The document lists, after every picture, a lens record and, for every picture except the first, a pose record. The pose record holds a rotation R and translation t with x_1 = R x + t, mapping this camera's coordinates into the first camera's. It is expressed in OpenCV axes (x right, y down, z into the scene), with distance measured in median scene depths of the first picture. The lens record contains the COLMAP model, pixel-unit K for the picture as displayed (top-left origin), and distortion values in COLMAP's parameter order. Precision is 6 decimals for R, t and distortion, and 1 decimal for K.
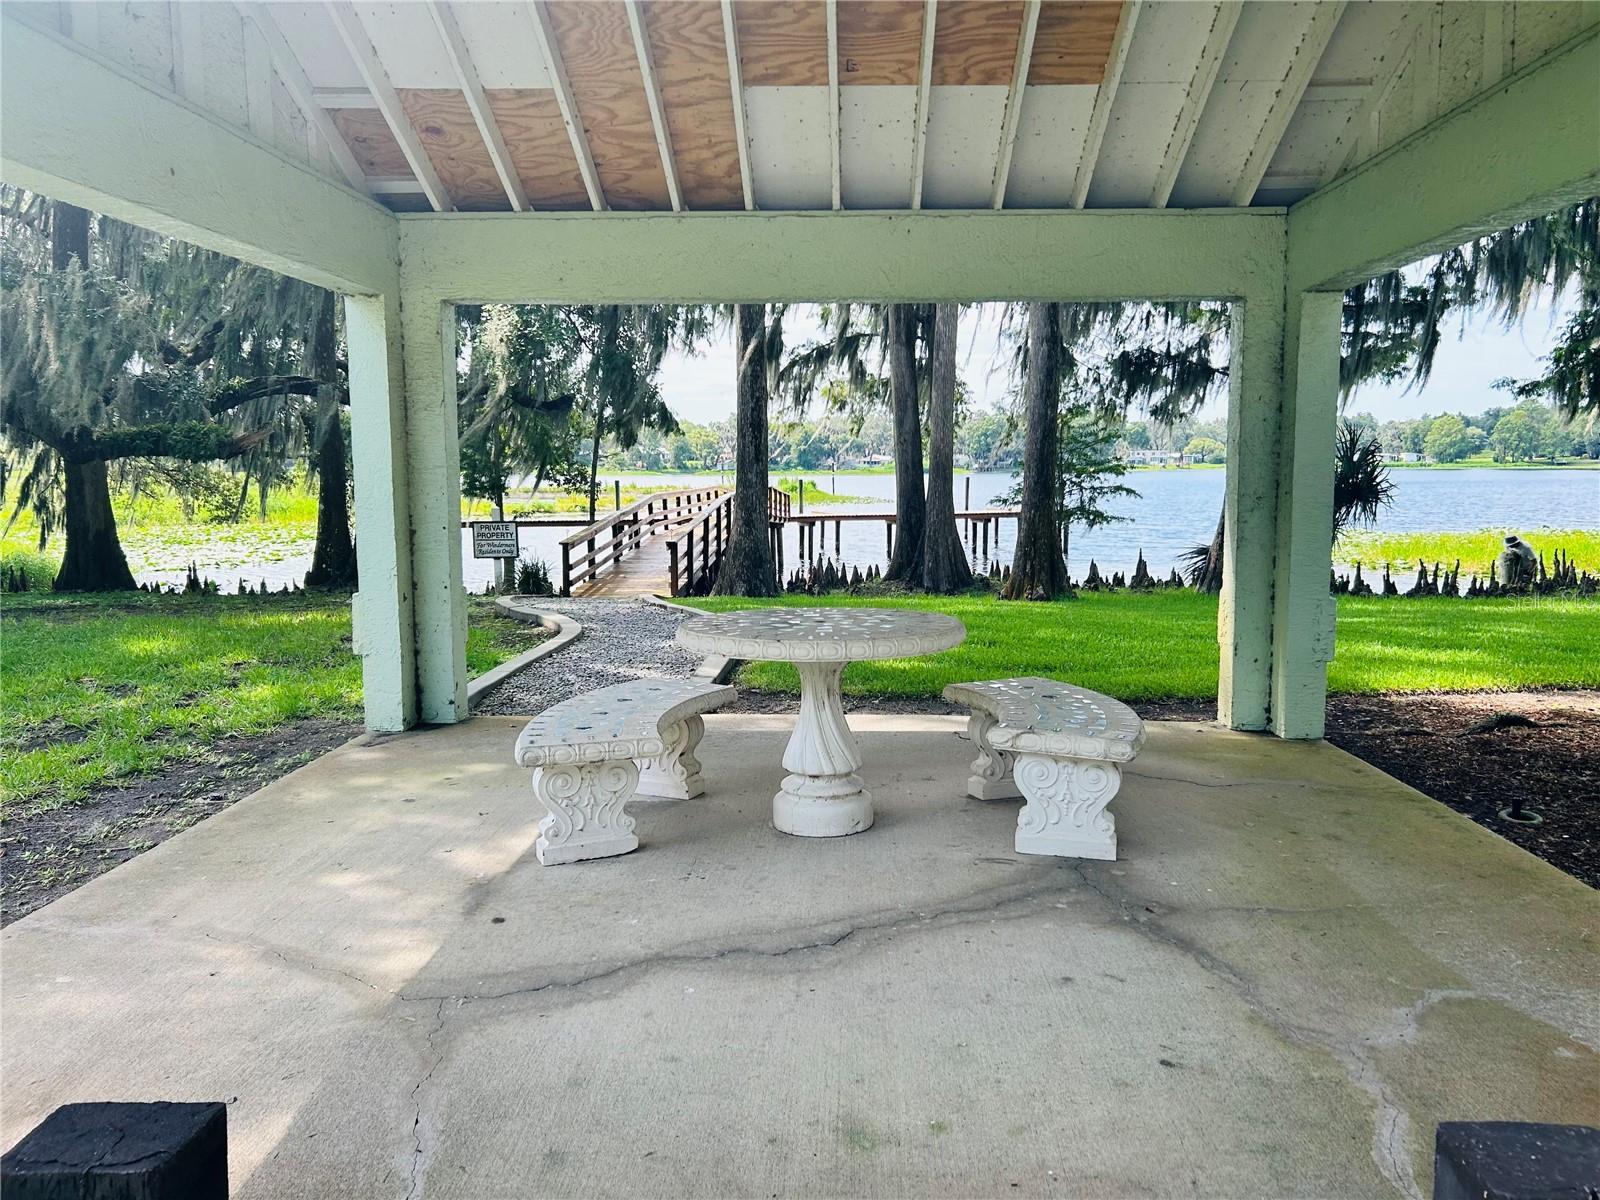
lens RADIAL K [[1185.3, 0, 807.5], [0, 1185.3, 597.6], [0, 0, 1]] dist [0.034329, -0.031562]
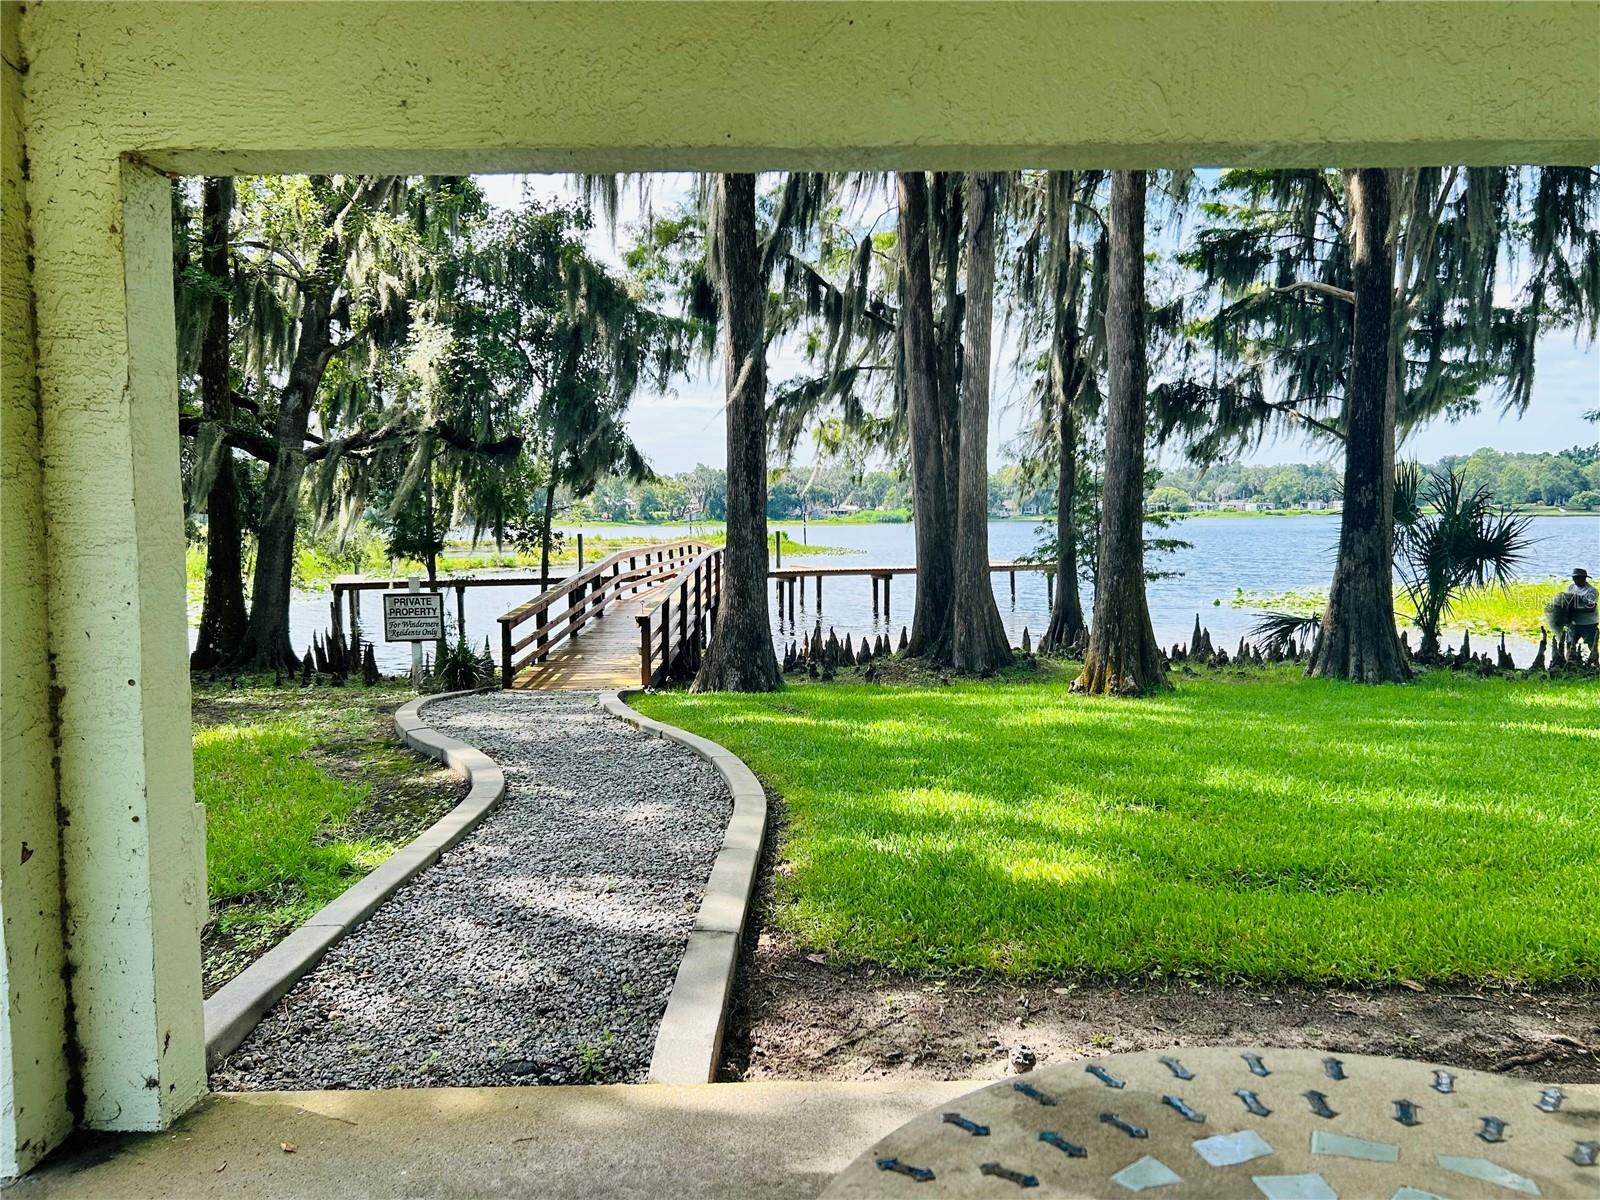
lens RADIAL K [[1185.3, 0, 804.7], [0, 1185.3, 590.5], [0, 0, 1]] dist [0.034329, -0.031562]
pose [[0.999637, -0.006999, 0.026024, -0.020972], [0.008228, 0.998842, -0.047405, -0.019784], [-0.025662, 0.047601, 0.998537, 0.160313]]
